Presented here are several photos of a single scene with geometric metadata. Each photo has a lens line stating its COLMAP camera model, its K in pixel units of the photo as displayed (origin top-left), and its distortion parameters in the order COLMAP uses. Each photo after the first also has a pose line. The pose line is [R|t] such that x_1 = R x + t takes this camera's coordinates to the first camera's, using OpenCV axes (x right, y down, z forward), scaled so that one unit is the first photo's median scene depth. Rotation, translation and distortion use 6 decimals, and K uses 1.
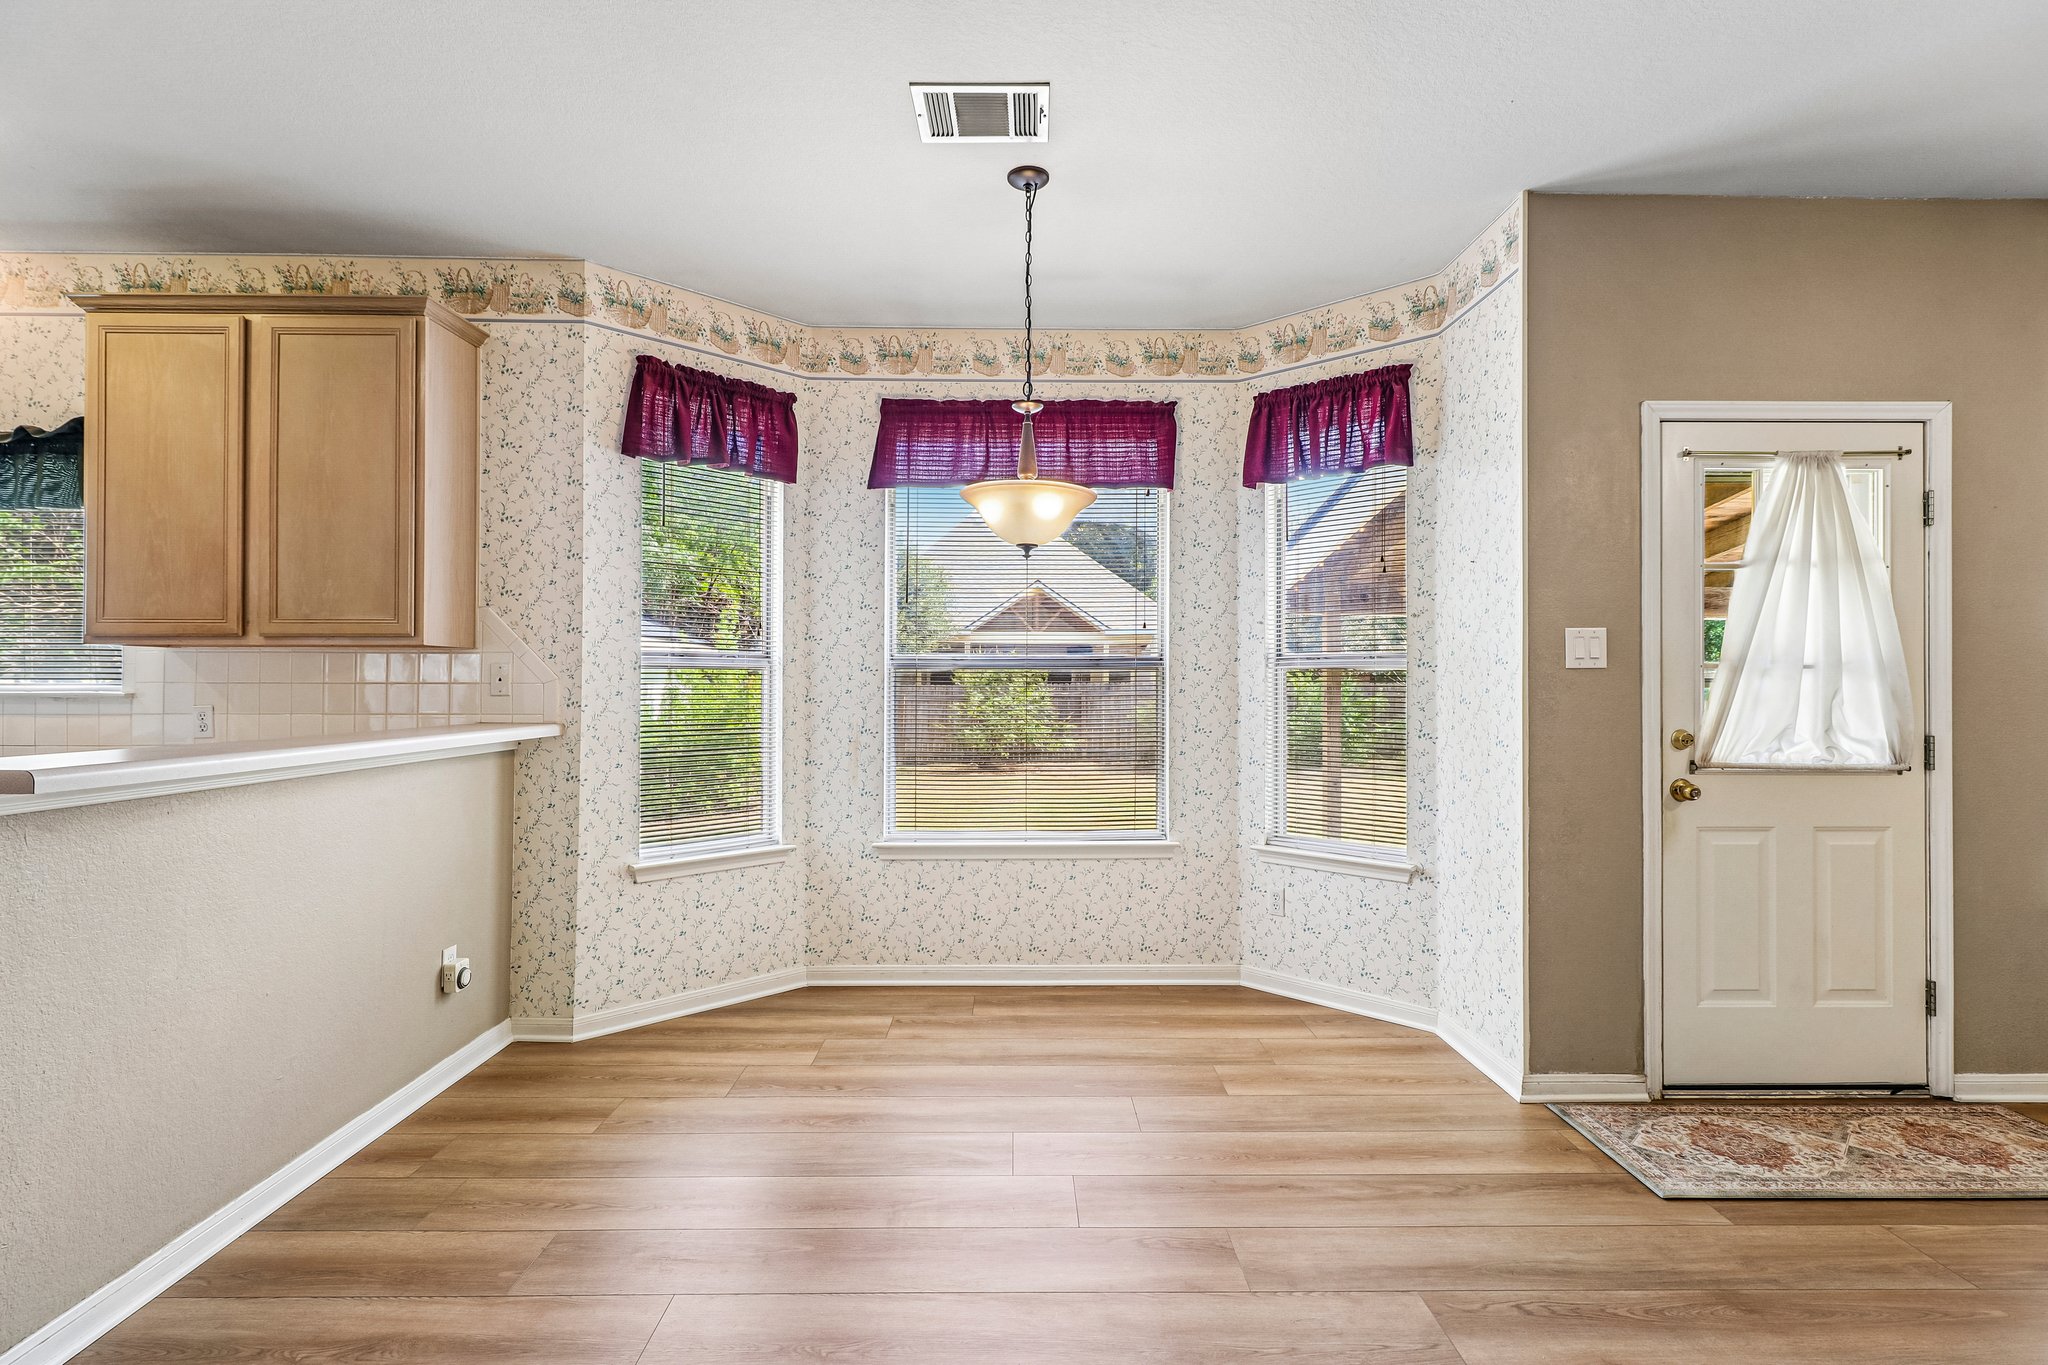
lens RADIAL K [[949.6, 0, 1021.8], [0, 949.6, 678.5], [0, 0, 1]] dist [0.001779, -0.000155]
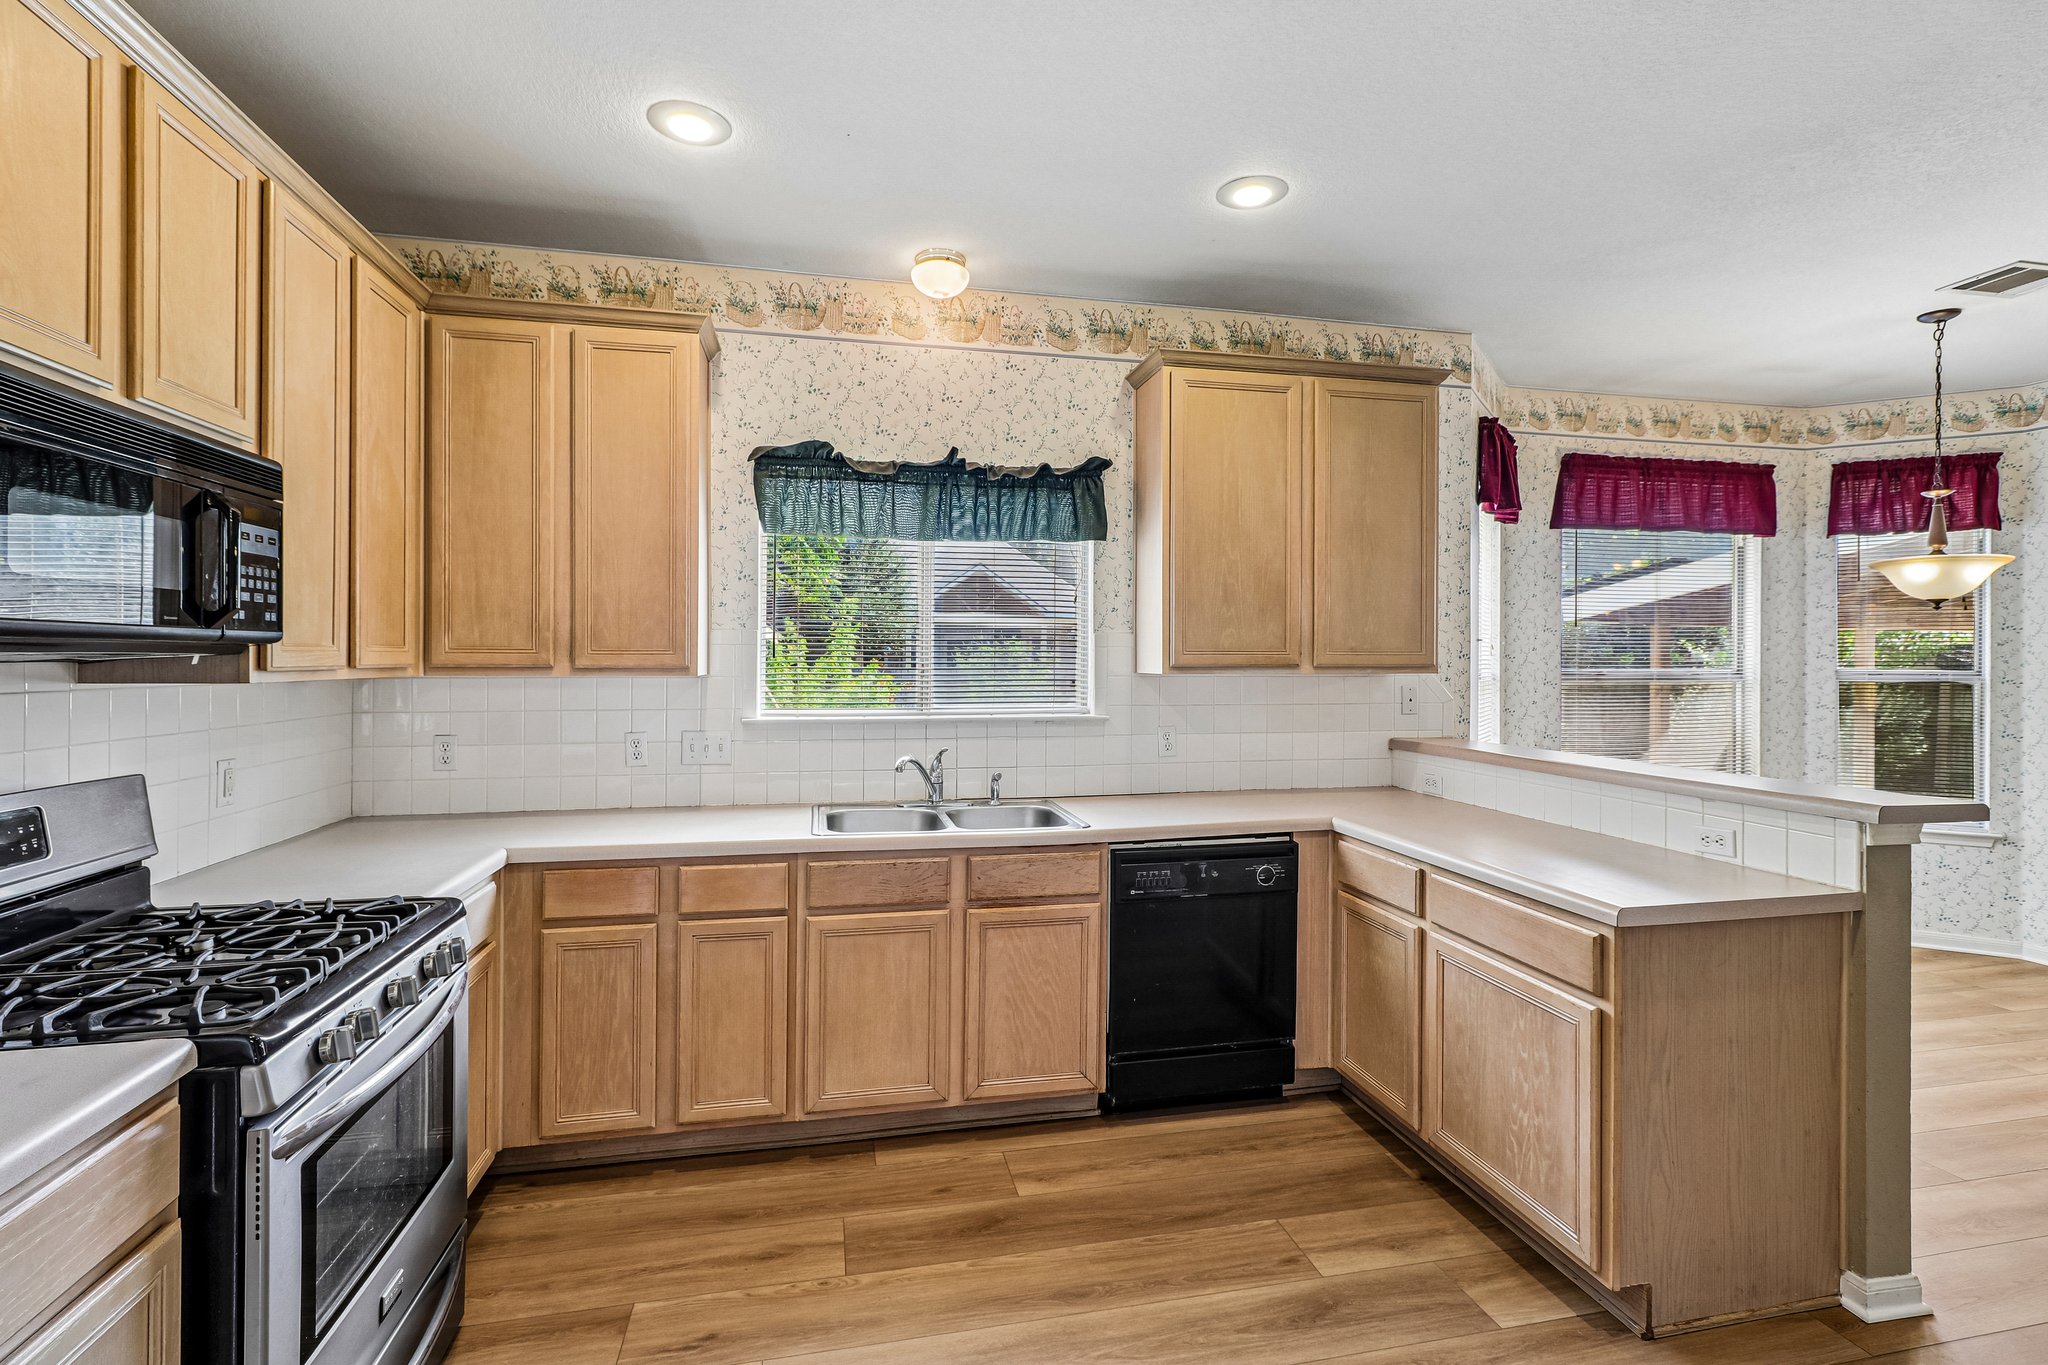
lens RADIAL K [[949.6, 0, 1032.5], [0, 949.6, 669.6], [0, 0, 1]] dist [0.001779, -0.000155]
pose [[0.980388, -0.000857, 0.197076, -1.128177], [-0.002331, 0.999870, 0.015942, -0.048431], [-0.197064, -0.016089, 0.980259, -0.025804]]
